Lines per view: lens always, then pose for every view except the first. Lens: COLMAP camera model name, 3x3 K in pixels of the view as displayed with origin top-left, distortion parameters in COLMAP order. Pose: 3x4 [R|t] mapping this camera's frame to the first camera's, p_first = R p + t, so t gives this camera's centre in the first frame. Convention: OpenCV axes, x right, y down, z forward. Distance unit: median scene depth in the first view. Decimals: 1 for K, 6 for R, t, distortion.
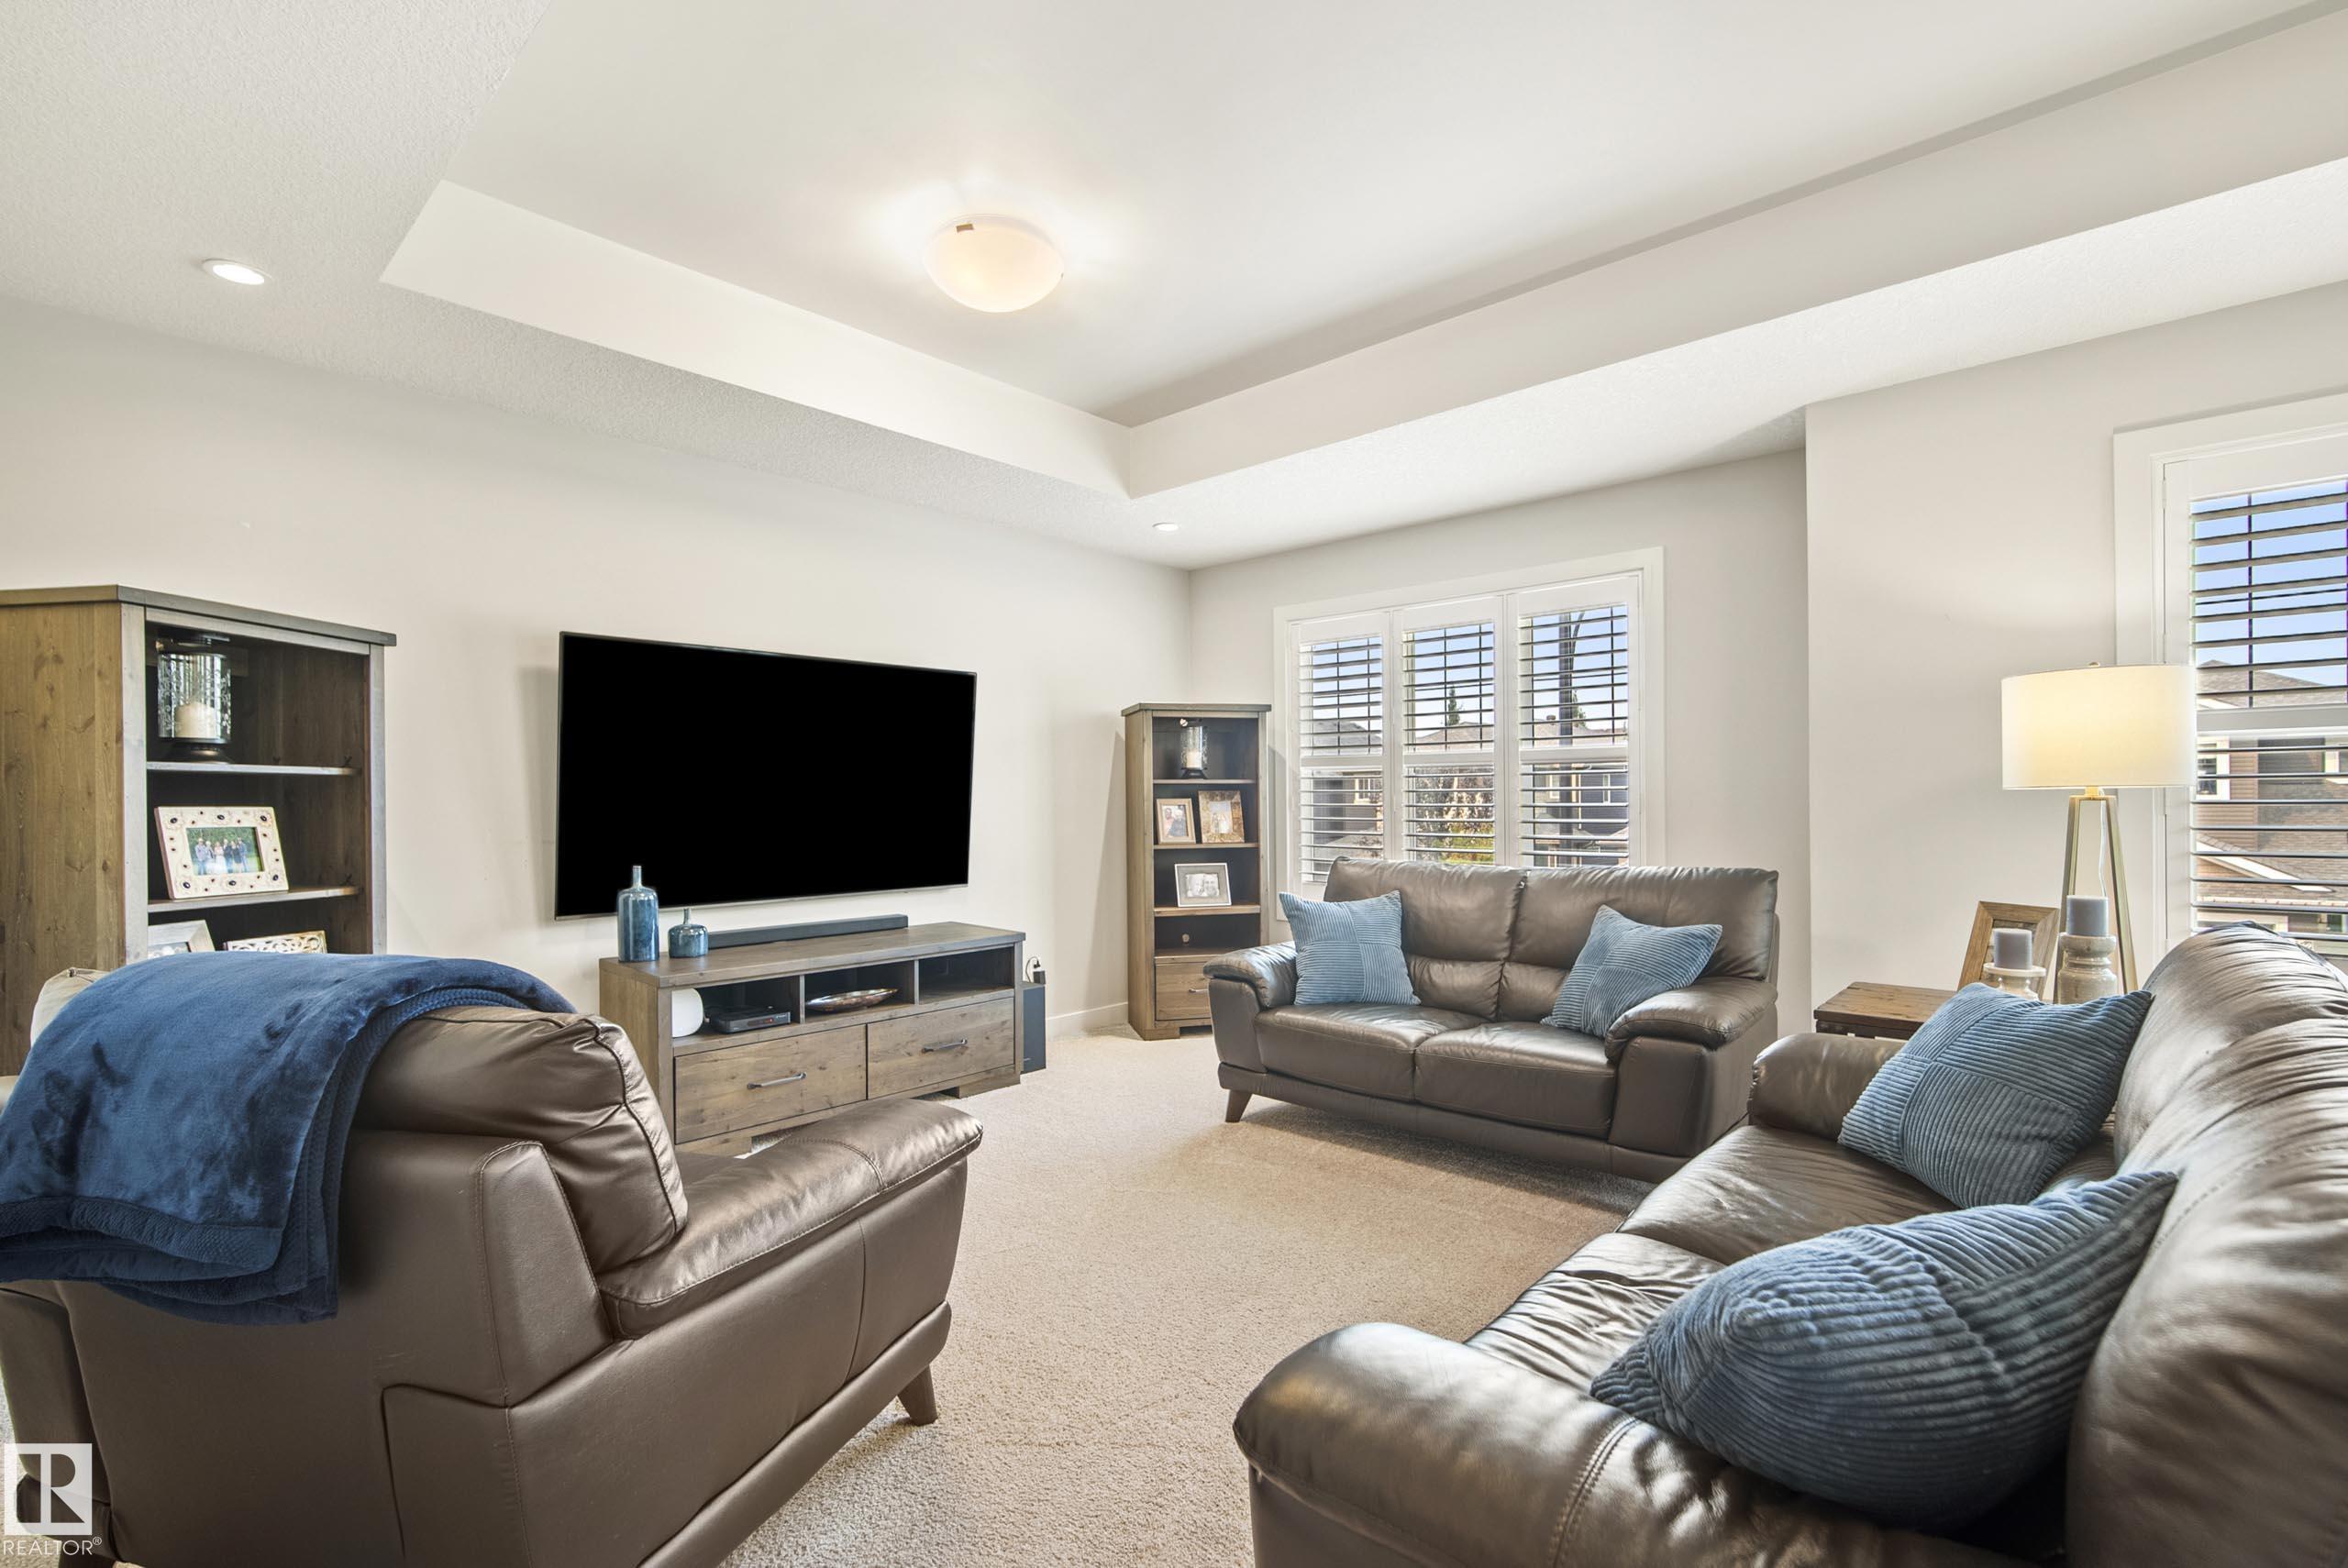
lens RADIAL K [[1049.9, 0, 1164.9], [0, 1049.9, 799.3], [0, 0, 1]] dist [-0.010853, 0.001853]
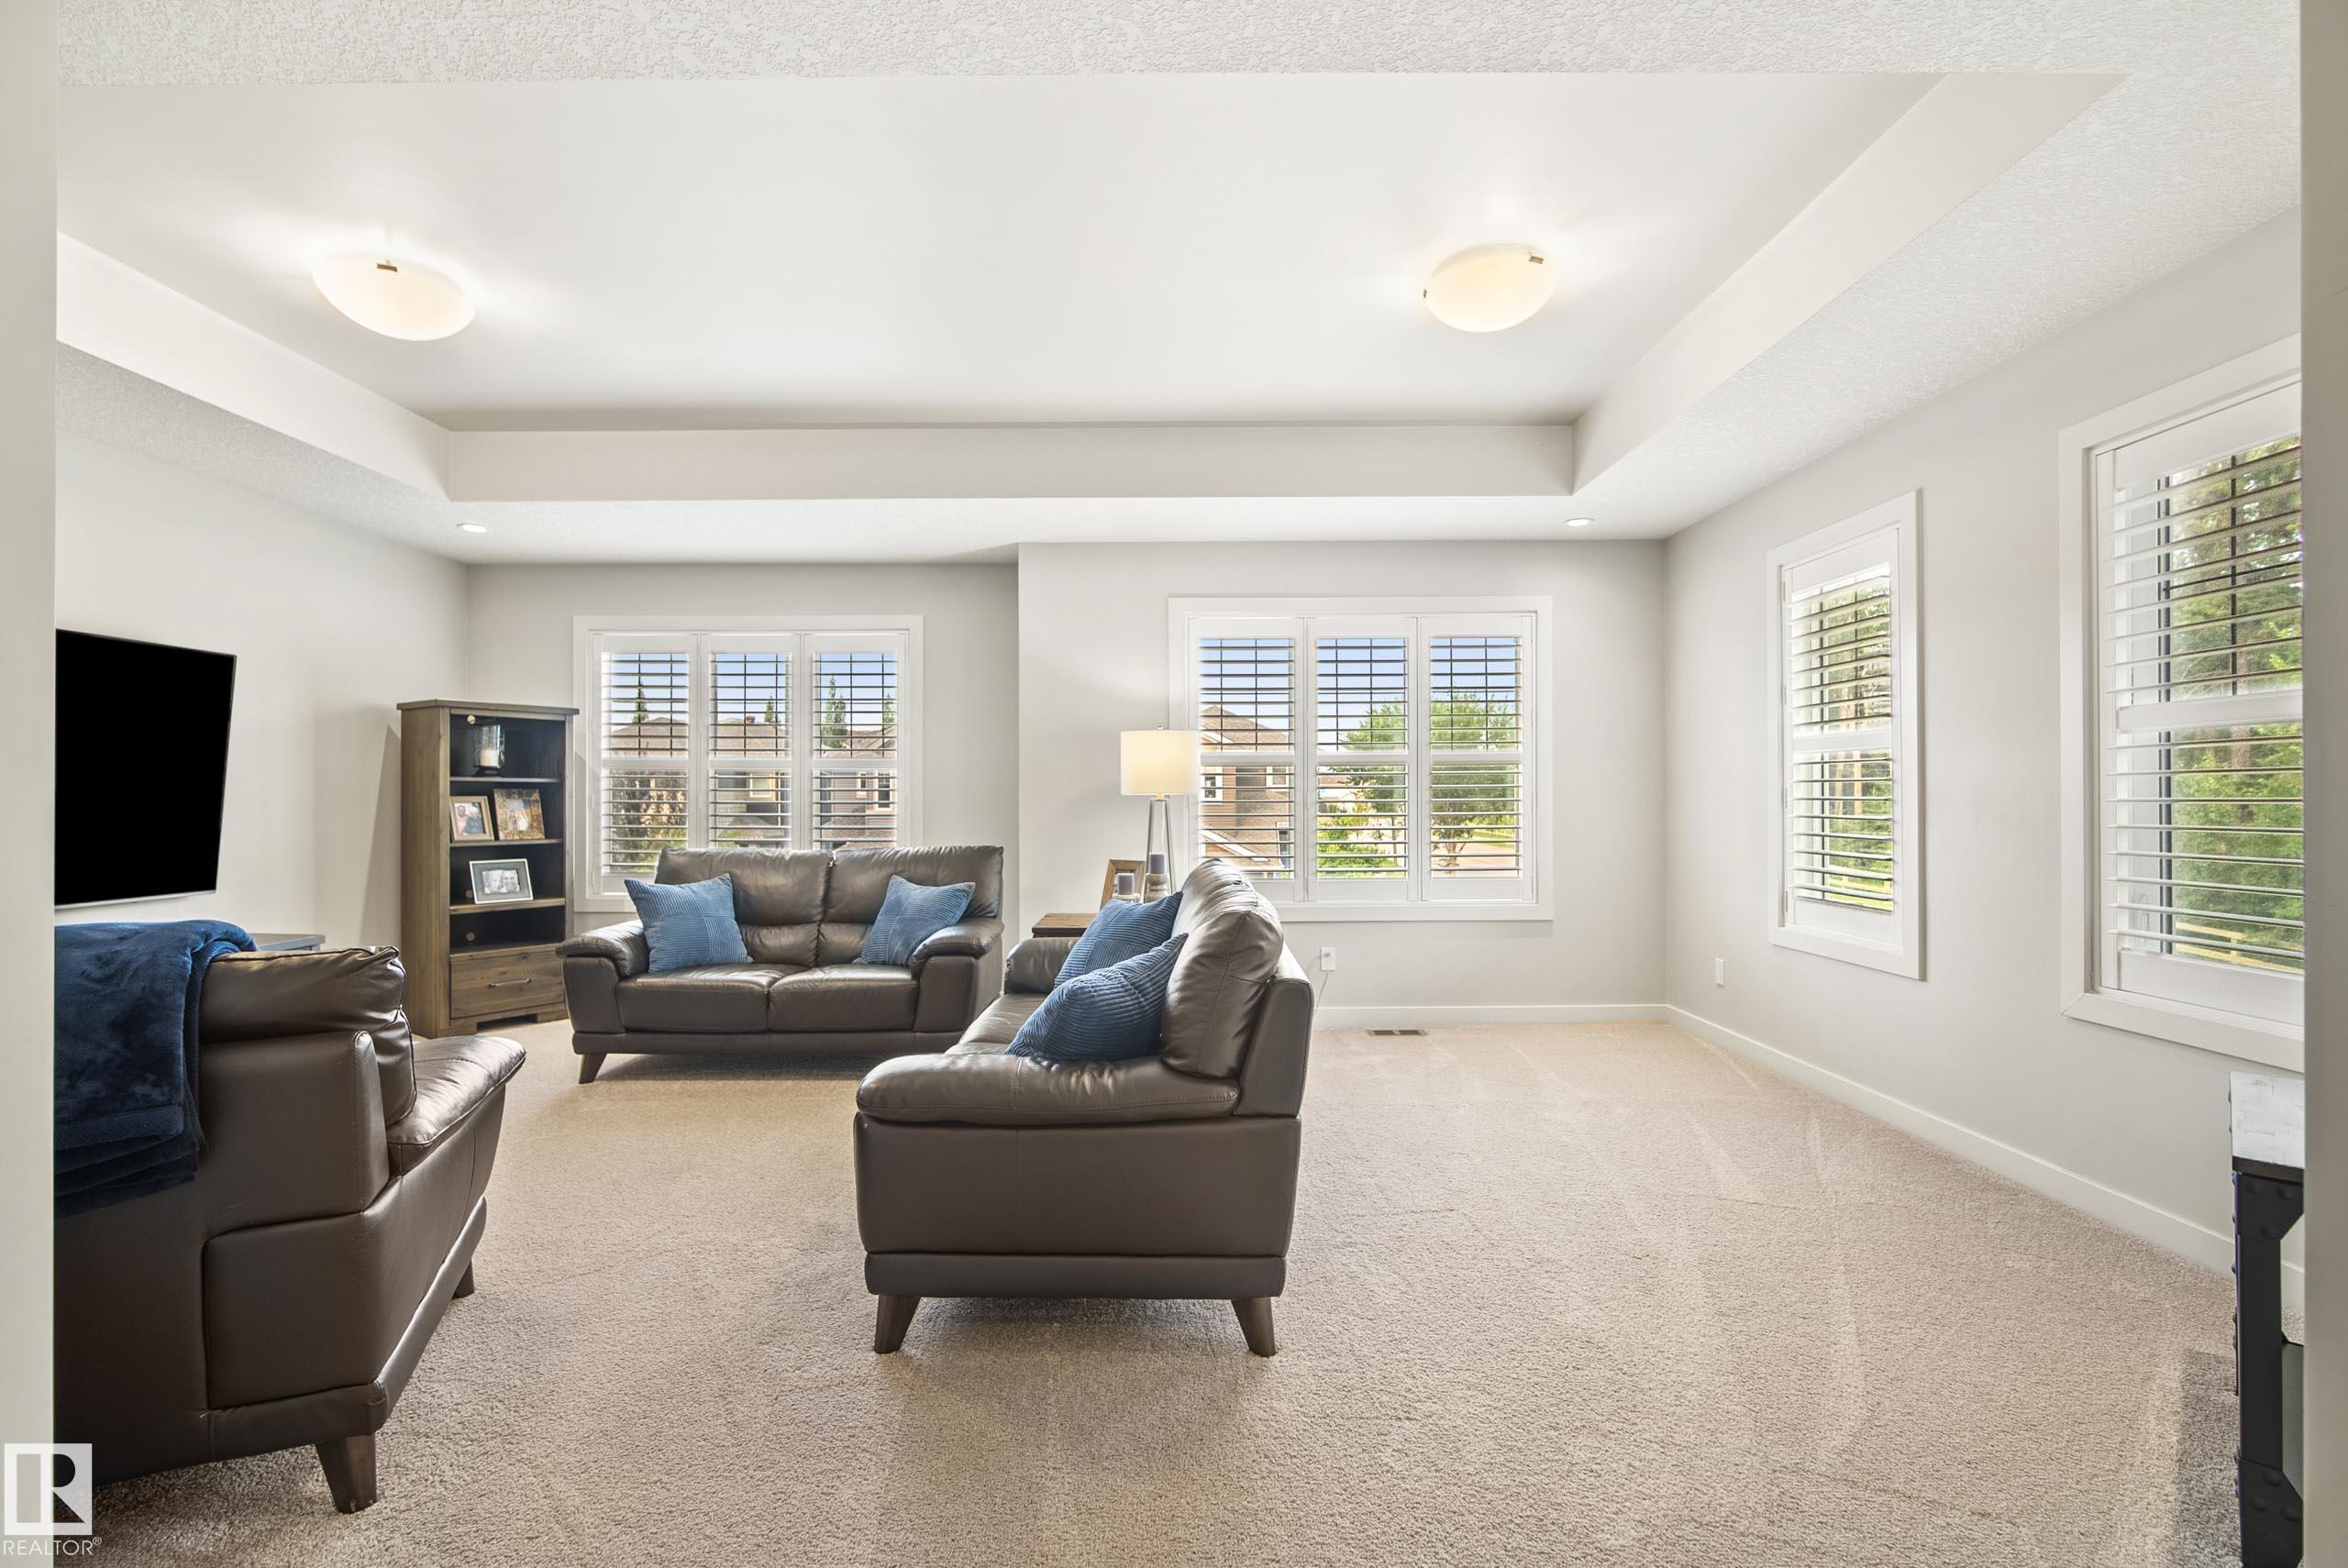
lens RADIAL K [[1049.9, 0, 1172.3], [0, 1049.9, 788.2], [0, 0, 1]] dist [-0.010853, 0.001853]
pose [[0.733667, 0.012177, 0.679400, -0.243913], [-0.005021, 0.999909, -0.012501, 0.001042], [-0.679491, 0.005760, 0.733661, -0.259365]]
